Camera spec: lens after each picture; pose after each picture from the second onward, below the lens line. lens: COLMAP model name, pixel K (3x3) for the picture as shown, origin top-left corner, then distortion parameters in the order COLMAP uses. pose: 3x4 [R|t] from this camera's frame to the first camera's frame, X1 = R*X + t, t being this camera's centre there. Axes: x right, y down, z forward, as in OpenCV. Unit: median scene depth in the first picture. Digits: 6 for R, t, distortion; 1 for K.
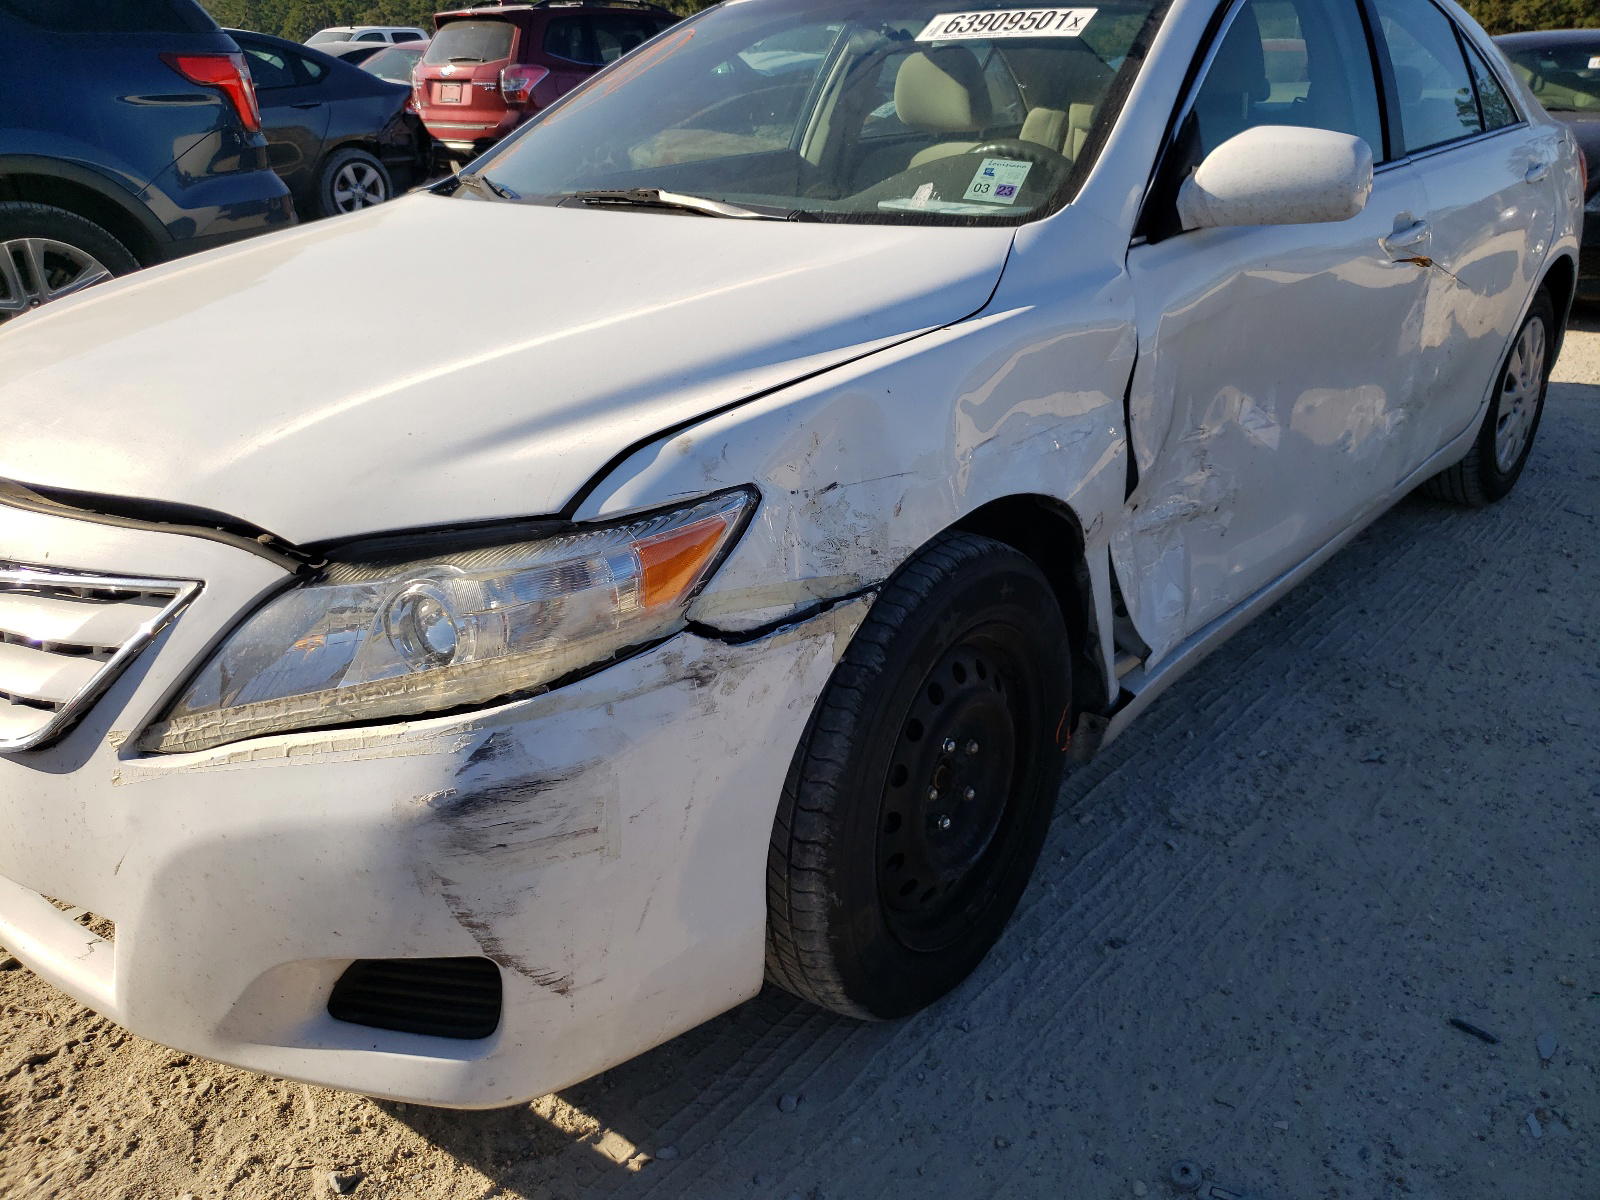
lens RADIAL K [[1493.6, 0, 800.0], [0, 1493.6, 600.0], [0, 0, 1]] dist [-0.000223, 0.013329]
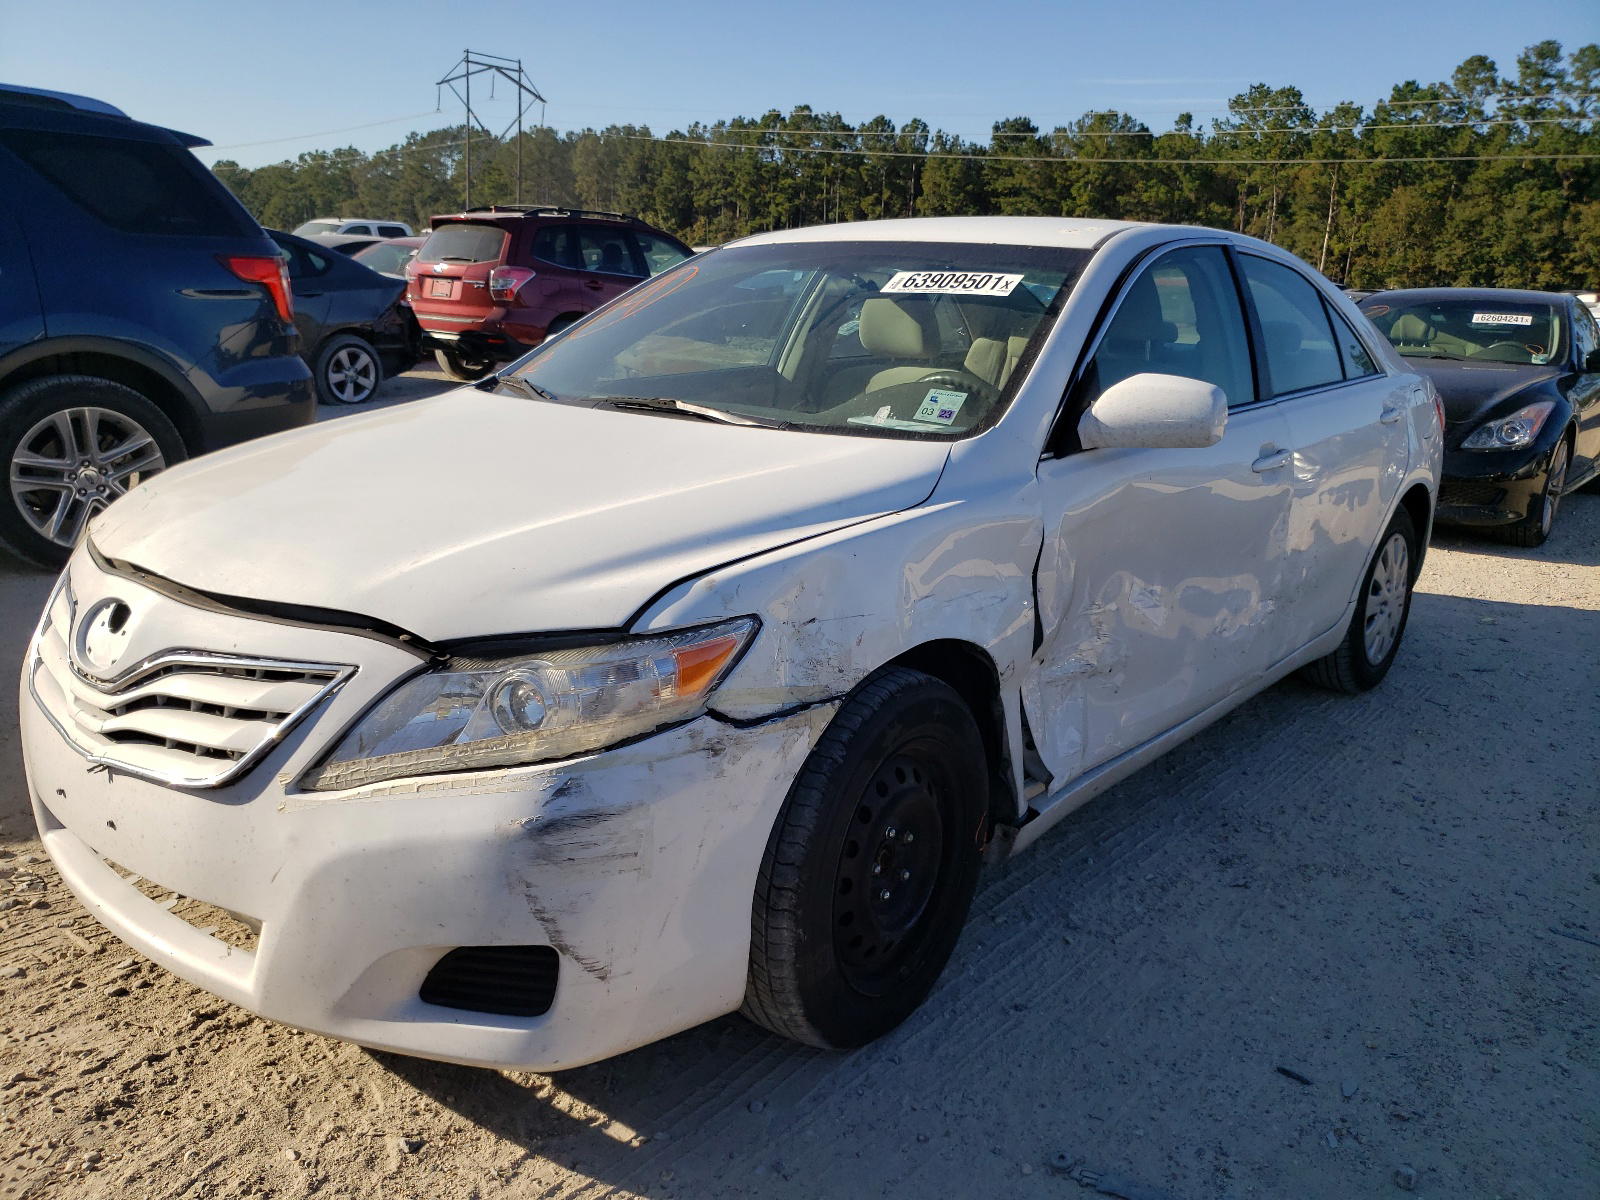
lens RADIAL K [[1426.5, 0, 800.0], [0, 1426.5, 600.0], [0, 0, 1]] dist [0.084300, -0.280328]
pose [[0.998581, 0.043147, 0.031204, -0.025417], [-0.038935, 0.991410, -0.124864, 0.055776], [-0.036324, 0.123472, 0.991683, -0.246906]]
